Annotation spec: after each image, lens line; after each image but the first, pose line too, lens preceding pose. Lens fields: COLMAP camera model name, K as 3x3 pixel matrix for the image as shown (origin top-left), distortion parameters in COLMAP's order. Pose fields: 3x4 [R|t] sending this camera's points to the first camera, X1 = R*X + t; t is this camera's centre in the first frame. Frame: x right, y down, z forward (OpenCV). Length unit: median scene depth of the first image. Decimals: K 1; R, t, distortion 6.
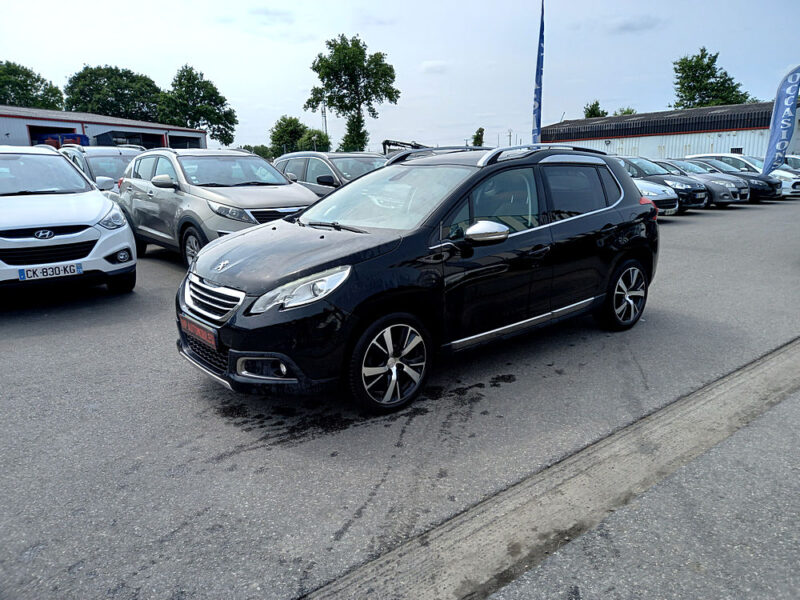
lens RADIAL K [[583.8, 0, 405.8], [0, 583.8, 301.3], [0, 0, 1]] dist [0.076376, -0.071329]
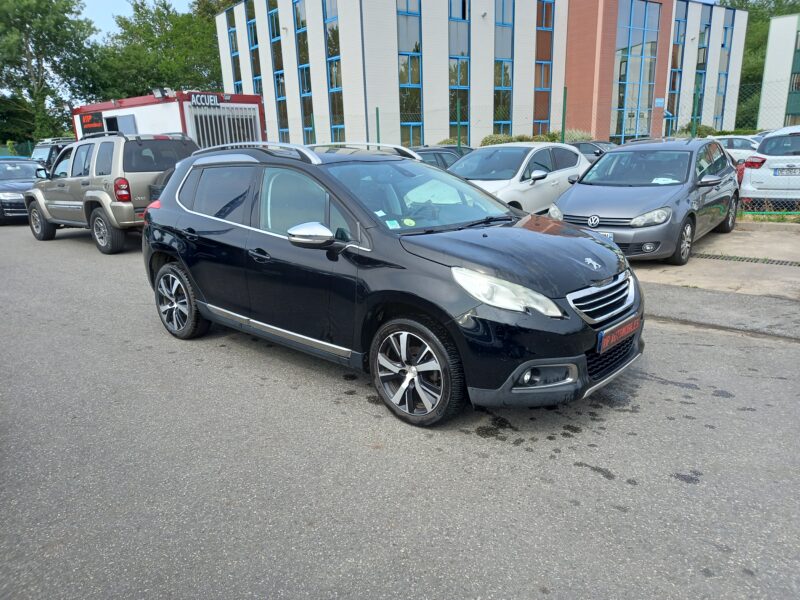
lens RADIAL K [[583.8, 0, 405.8], [0, 583.8, 301.3], [0, 0, 1]] dist [0.076376, -0.071329]
pose [[-0.155670, -0.232518, 0.960053, -1.038609], [0.255319, 0.929405, 0.266494, -0.290559], [-0.954243, 0.286605, -0.085315, 1.217411]]
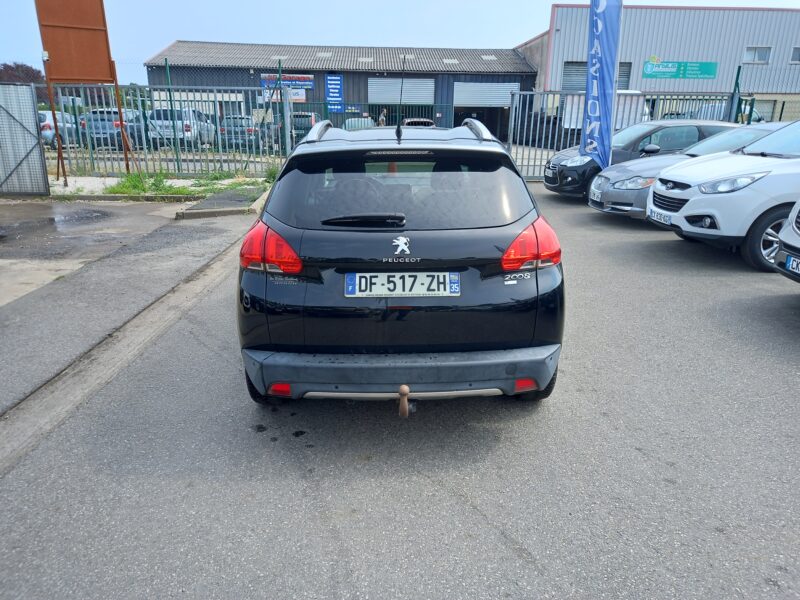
lens RADIAL K [[583.8, 0, 405.8], [0, 583.8, 301.3], [0, 0, 1]] dist [0.076376, -0.071329]
pose [[-0.626233, 0.246690, -0.739578, 0.961183], [-0.170317, 0.882420, 0.438551, -0.484727], [0.760805, 0.400598, -0.510585, 1.835949]]
